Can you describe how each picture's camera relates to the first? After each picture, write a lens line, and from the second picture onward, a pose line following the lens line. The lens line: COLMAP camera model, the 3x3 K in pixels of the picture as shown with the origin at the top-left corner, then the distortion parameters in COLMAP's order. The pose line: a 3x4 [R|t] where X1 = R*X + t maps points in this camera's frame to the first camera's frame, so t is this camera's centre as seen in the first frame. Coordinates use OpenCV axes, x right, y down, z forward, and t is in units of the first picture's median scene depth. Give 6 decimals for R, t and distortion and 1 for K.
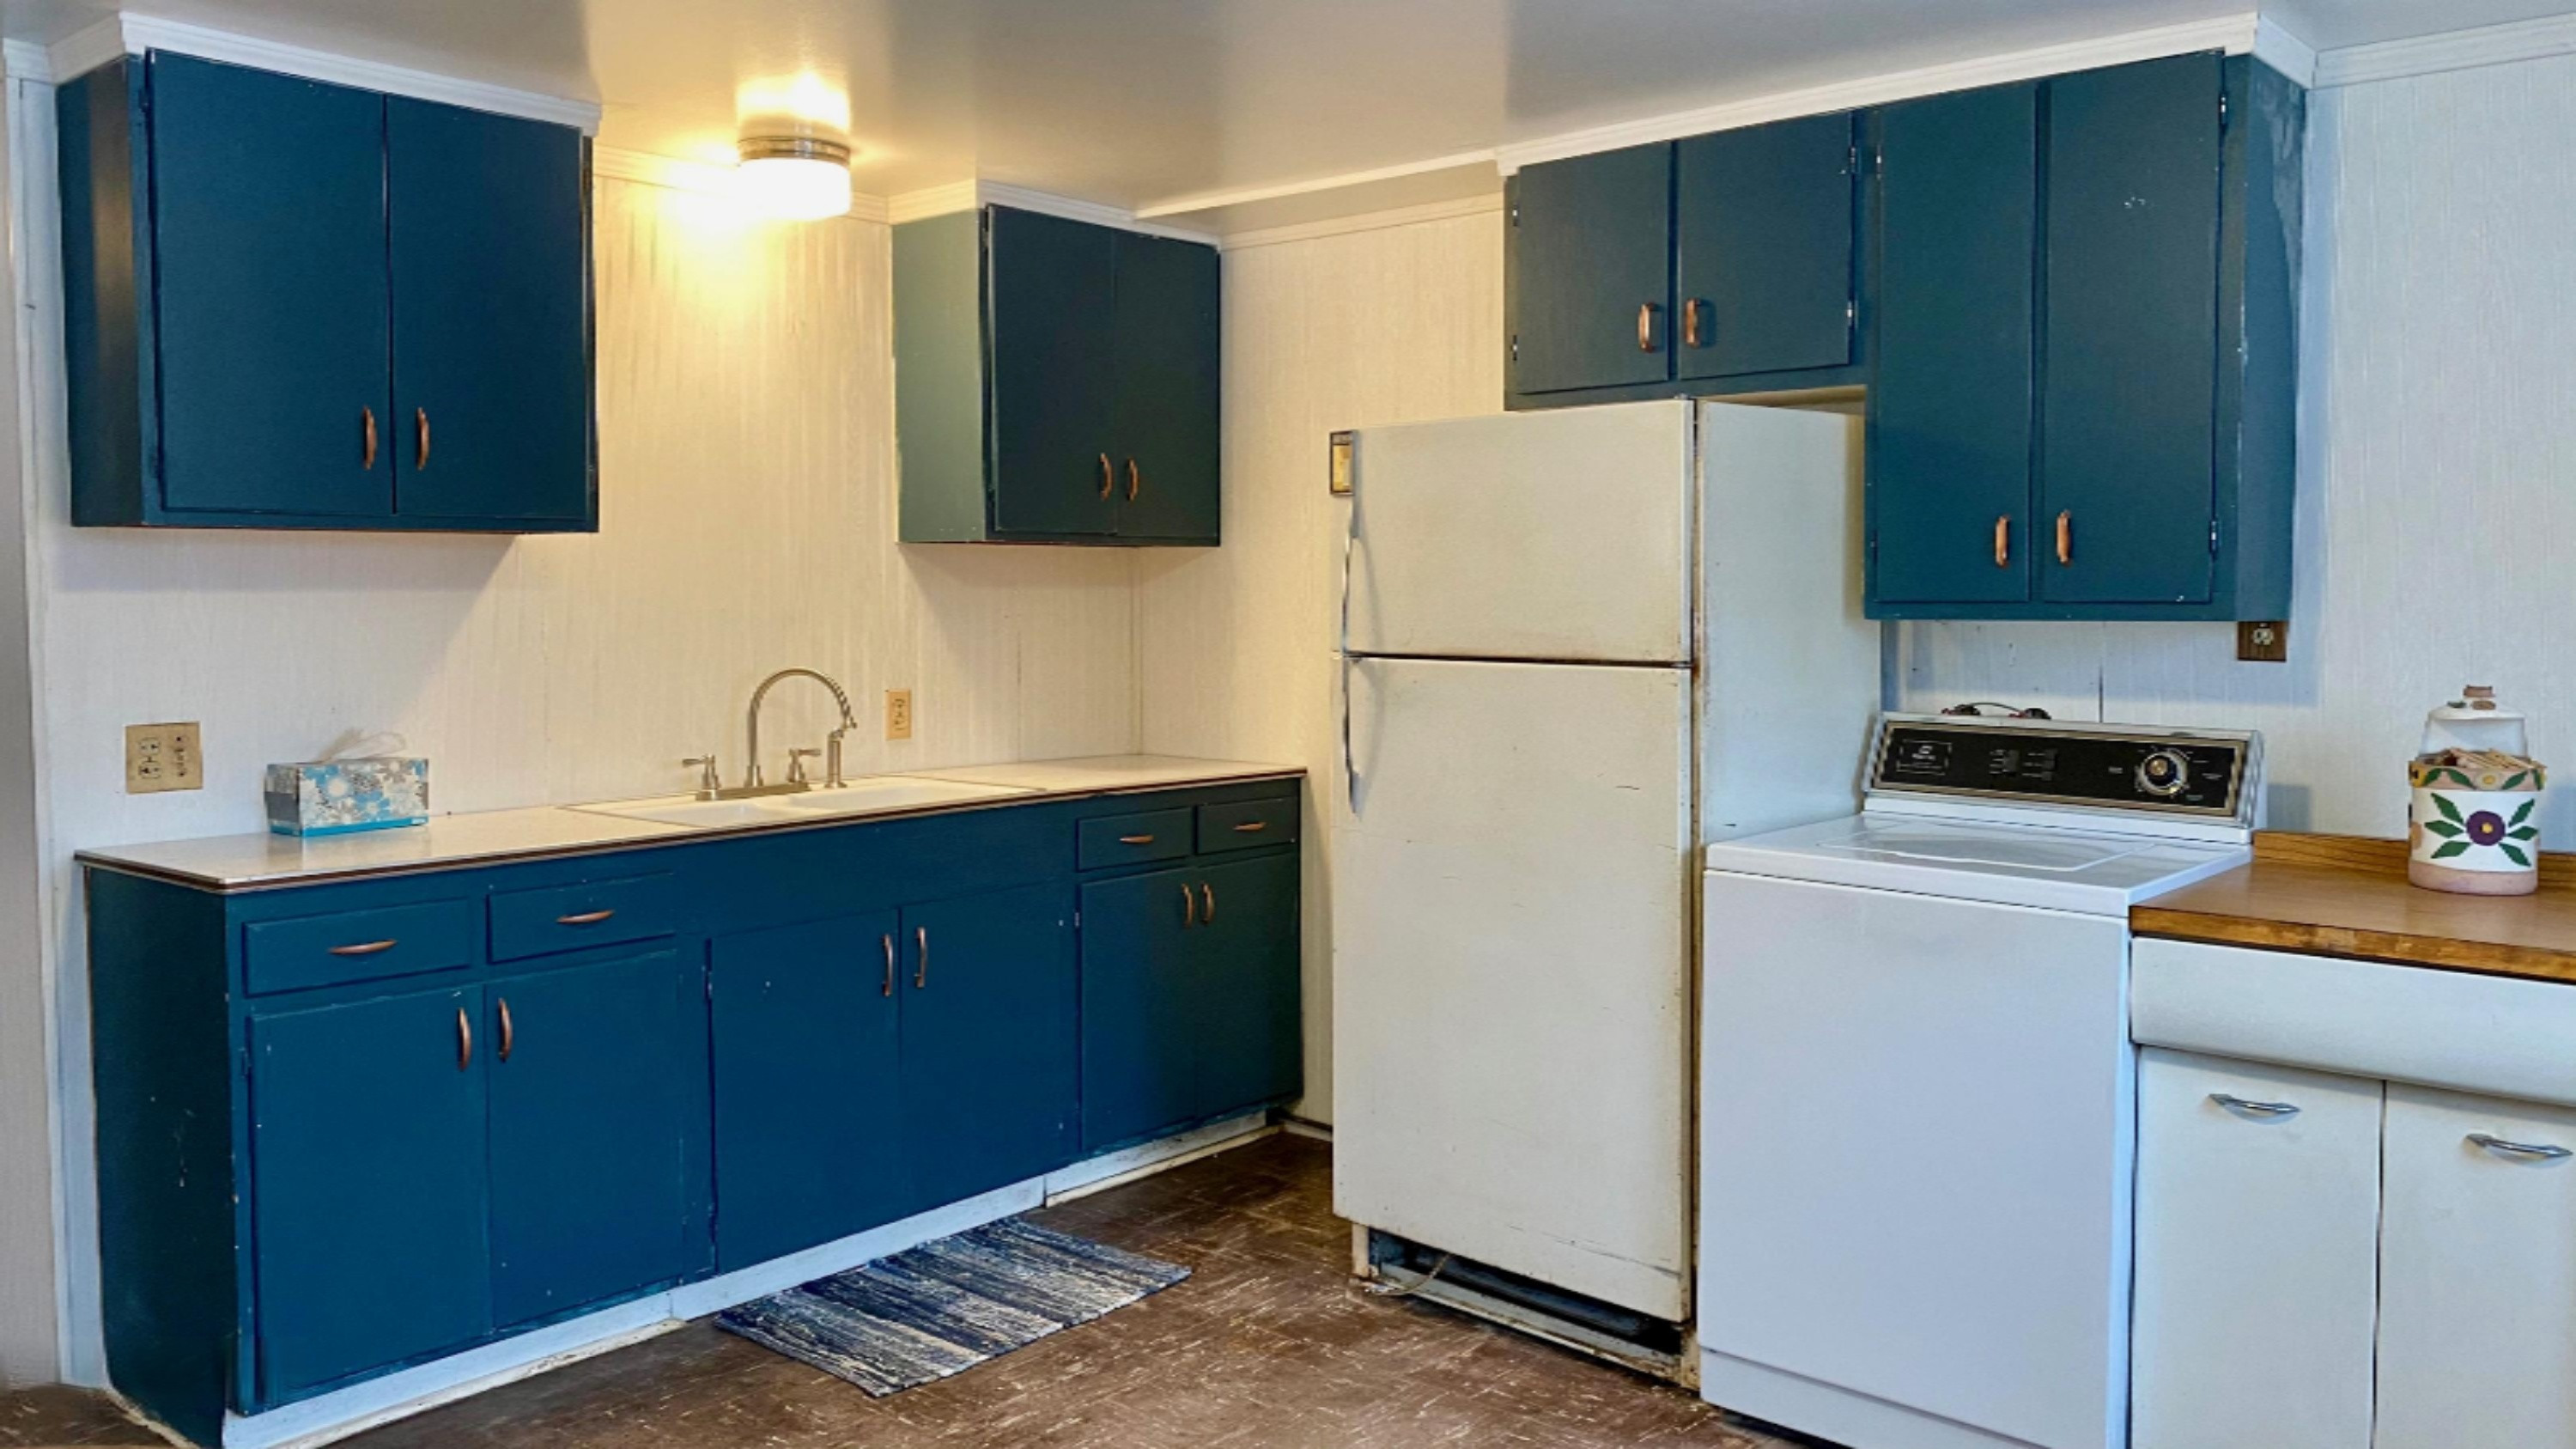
lens RADIAL K [[1967.8, 0, 1288.0], [0, 1967.8, 724.5], [0, 0, 1]] dist [-0.003492, 0.000057]
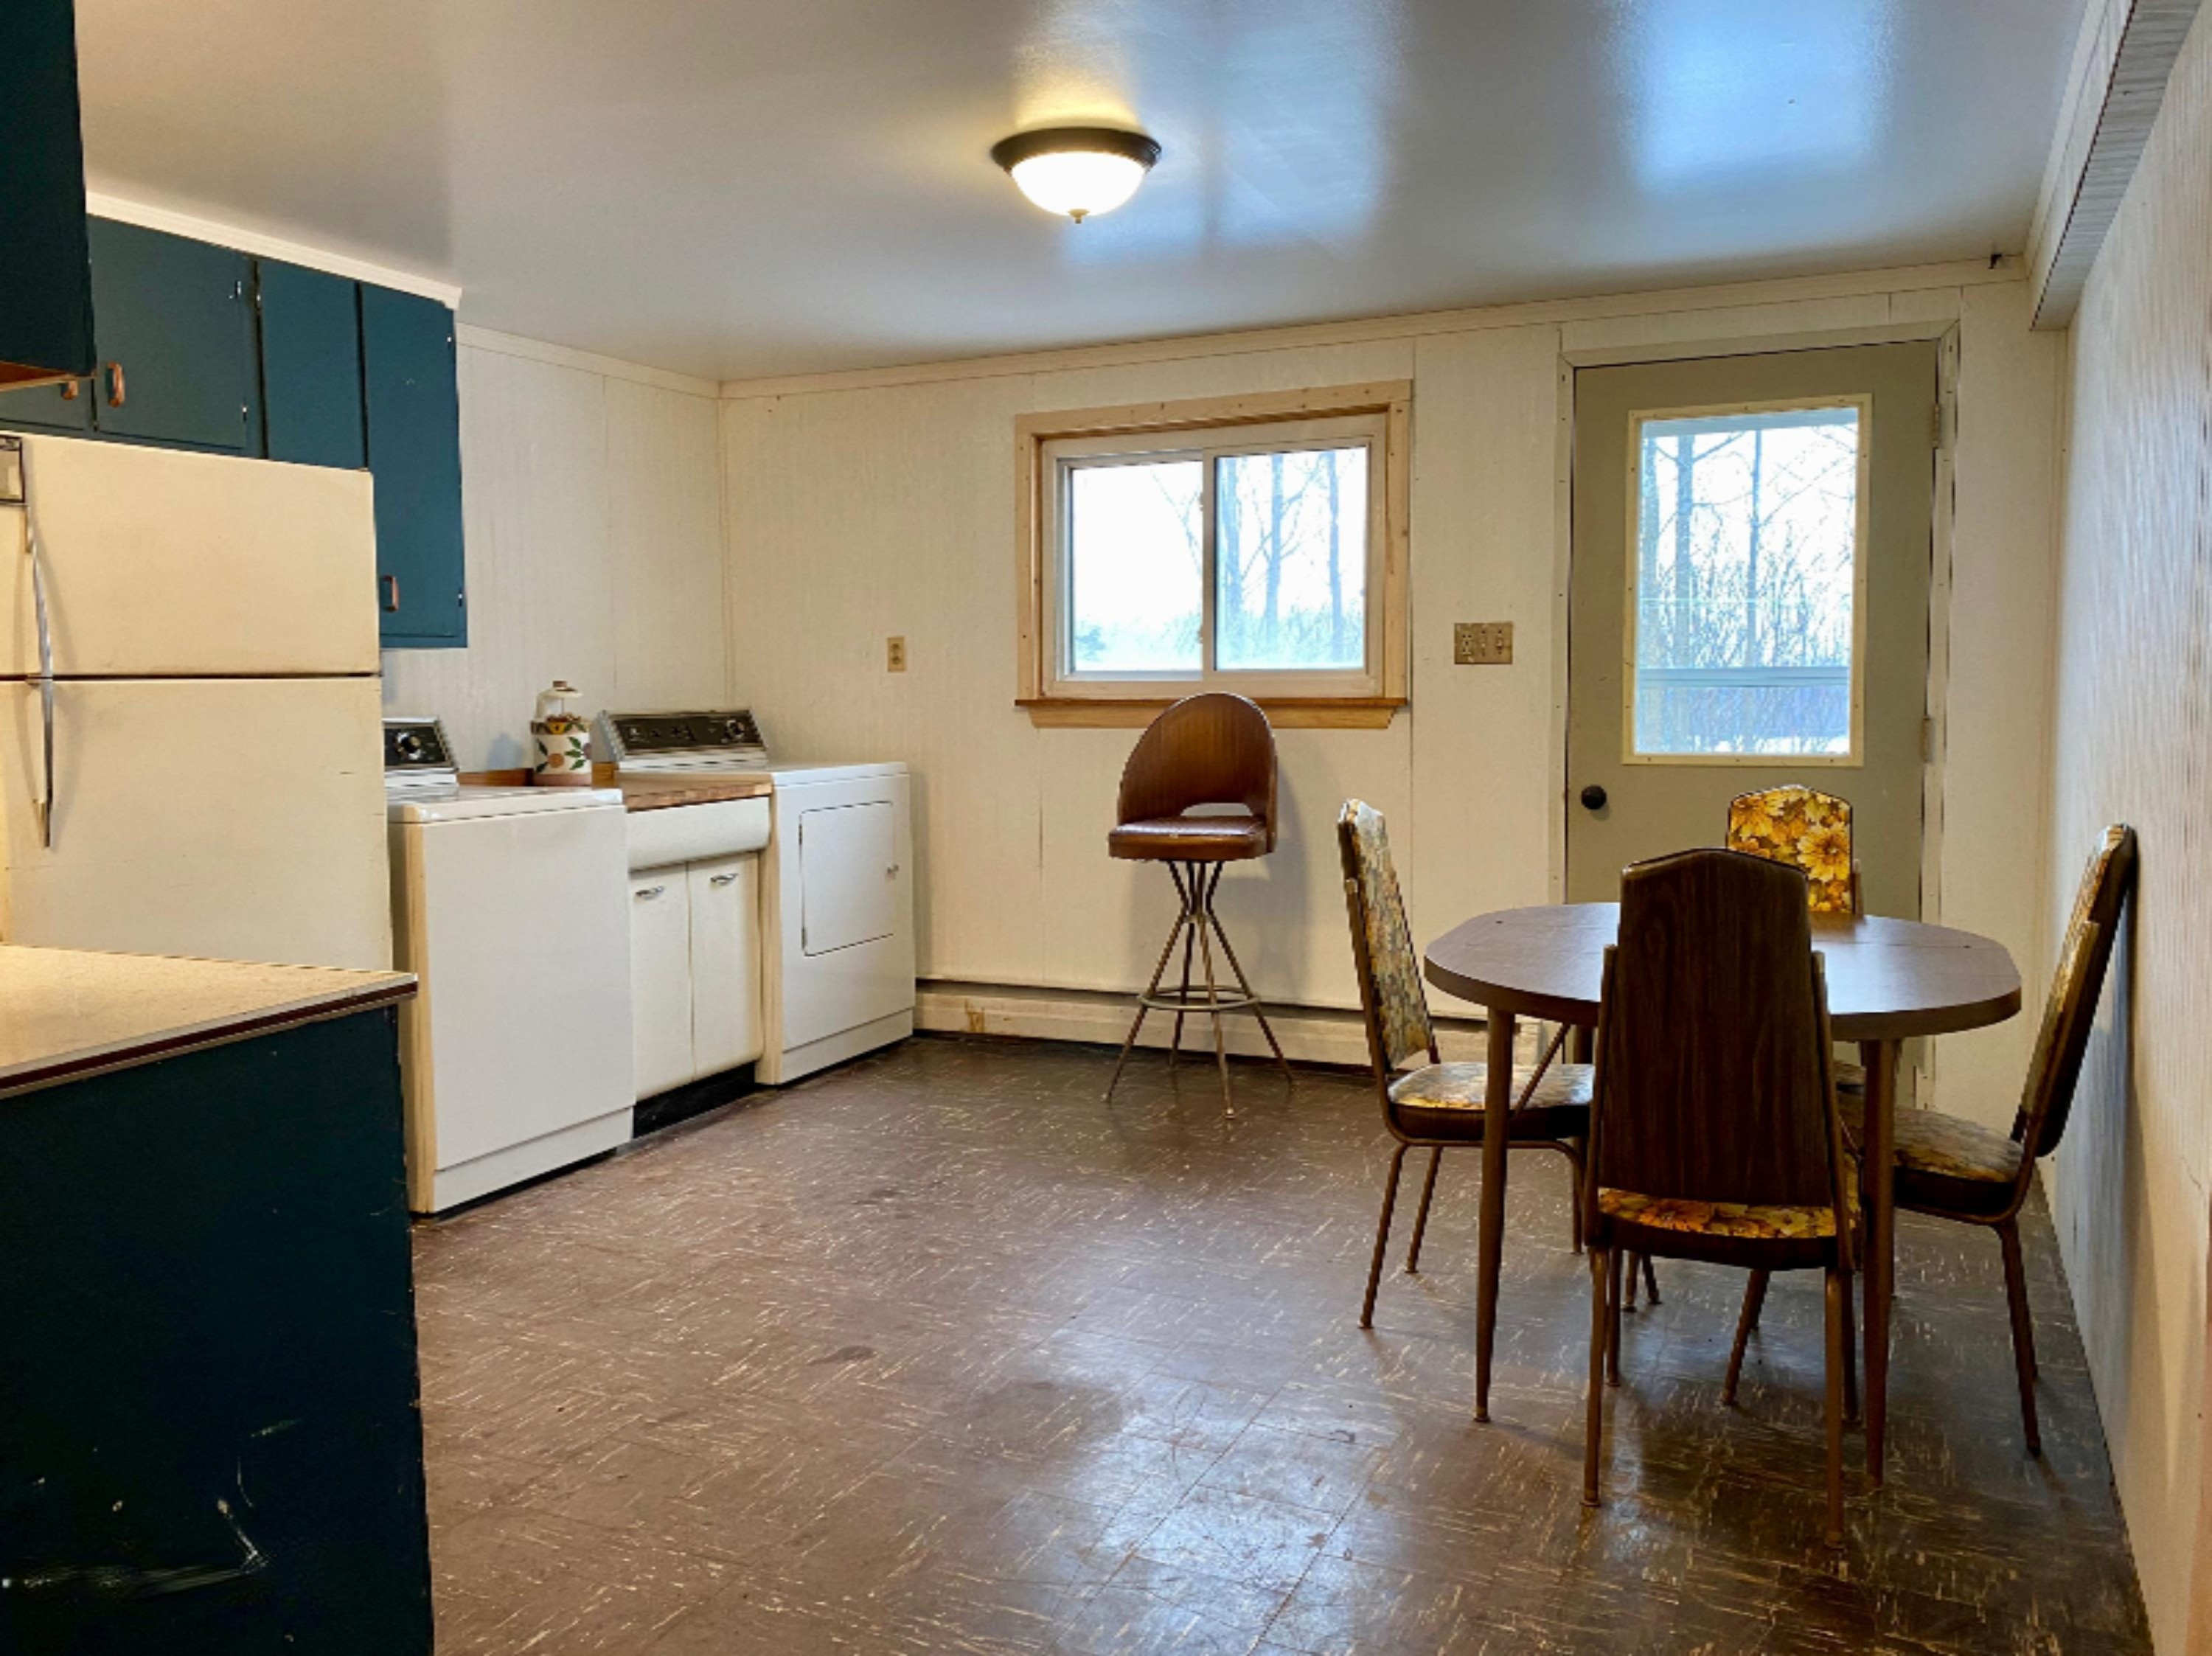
lens RADIAL K [[1719.3, 0, 1106.0], [0, 1719.3, 828.0], [0, 0, 1]] dist [0.005211, -0.000560]
pose [[-0.274651, -0.079488, 0.958253, -1.176653], [0.087390, 0.990389, 0.107201, -0.010460], [-0.957565, 0.113184, -0.265065, 0.950584]]
